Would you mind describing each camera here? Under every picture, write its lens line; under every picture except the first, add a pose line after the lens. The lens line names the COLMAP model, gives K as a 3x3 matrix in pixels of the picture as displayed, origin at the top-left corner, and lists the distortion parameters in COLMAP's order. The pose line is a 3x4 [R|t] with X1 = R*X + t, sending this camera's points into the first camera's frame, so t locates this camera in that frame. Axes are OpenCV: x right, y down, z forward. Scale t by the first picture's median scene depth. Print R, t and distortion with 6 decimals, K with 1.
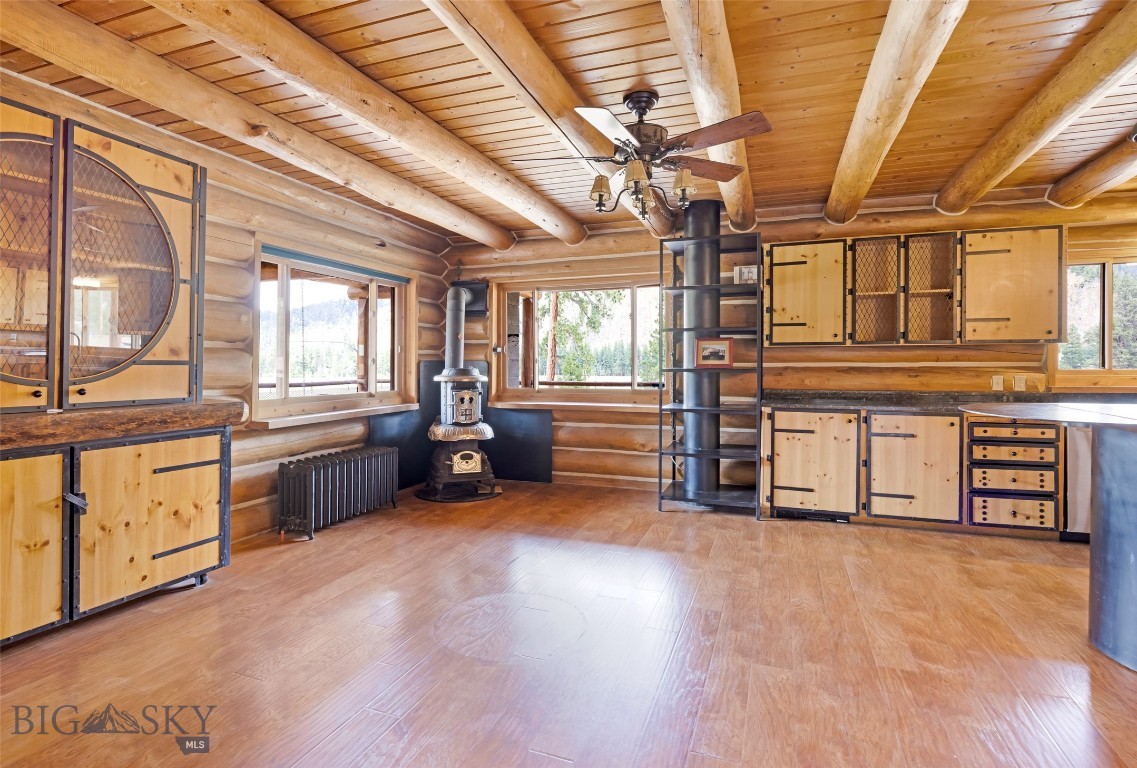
lens RADIAL K [[574.9, 0, 556.1], [0, 574.9, 366.9], [0, 0, 1]] dist [-0.007120, -0.000742]
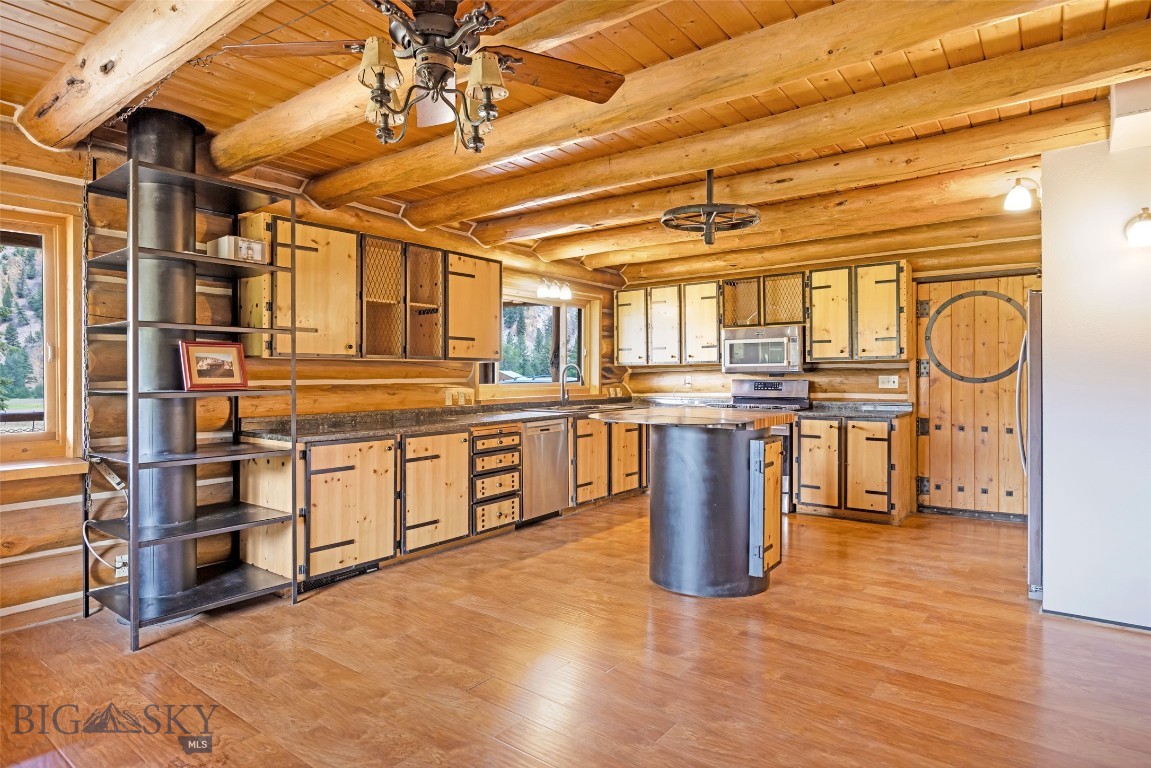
lens RADIAL K [[647.3, 0, 564.2], [0, 647.3, 380.4], [0, 0, 1]] dist [0.011856, -0.003379]
pose [[0.286106, -0.006643, 0.958175, -0.364291], [0.009939, 0.999943, 0.003965, -0.008805], [-0.958146, 0.008389, 0.286155, 0.518420]]
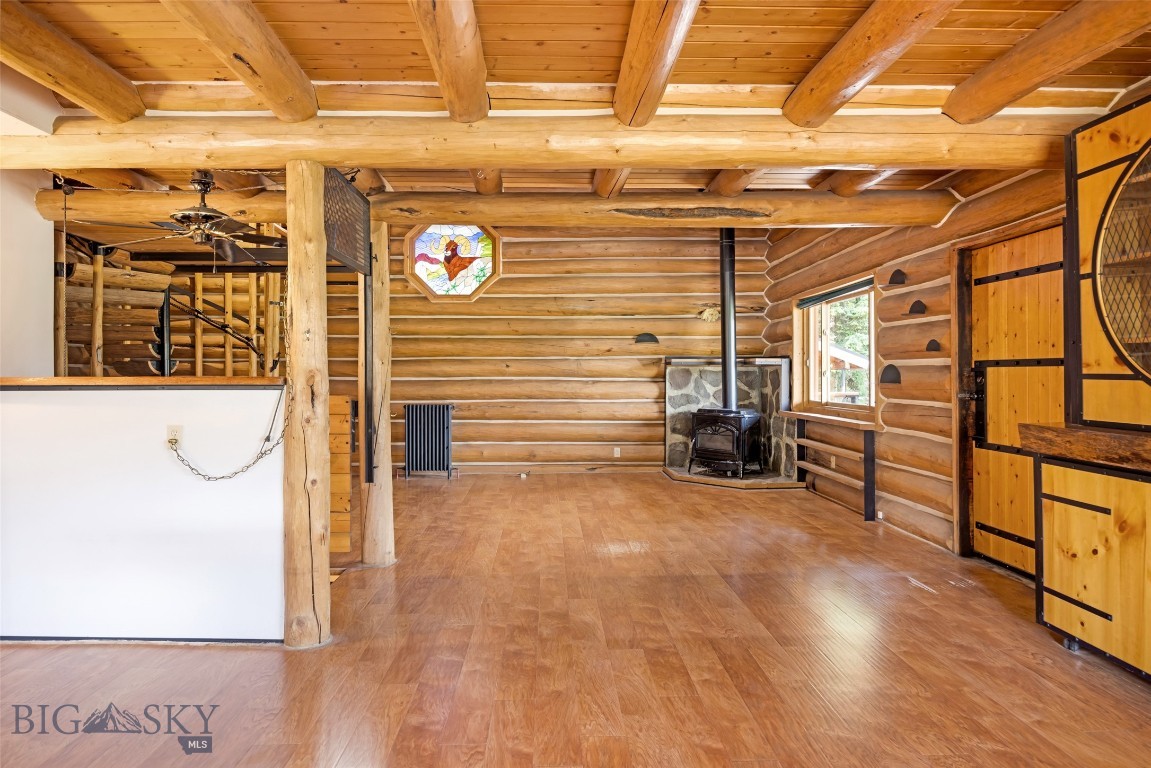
lens RADIAL K [[657.6, 0, 570.5], [0, 657.6, 373.5], [0, 0, 1]] dist [-0.015075, 0.003222]
pose [[-0.918104, 0.002226, -0.396332, 0.199085], [0.000934, 0.999994, 0.003452, -0.012231], [0.396337, 0.002799, -0.918101, 0.964316]]
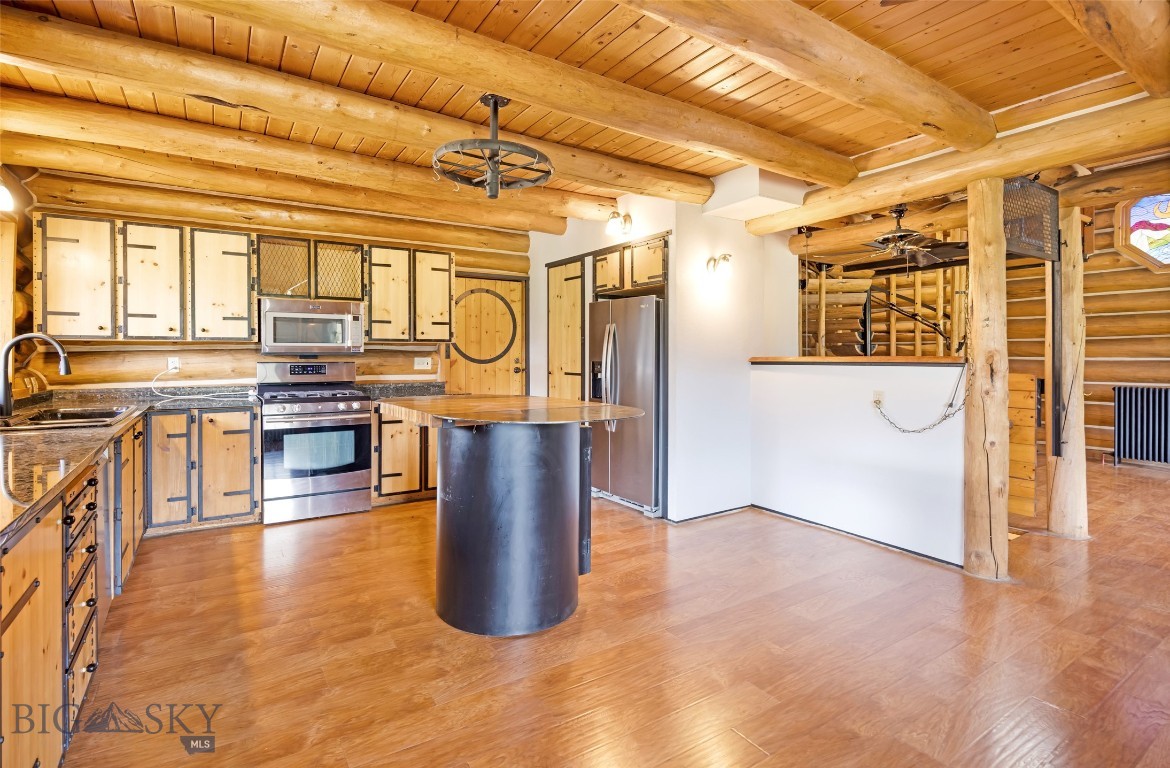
lens RADIAL K [[560.4, 0, 565.1], [0, 560.4, 359.1], [0, 0, 1]] dist [-0.008441, -0.000366]
pose [[-0.804460, -0.000561, 0.594007, 0.188757], [0.005798, 0.999944, 0.008798, -0.012866], [-0.593979, 0.010522, -0.804412, 1.137619]]
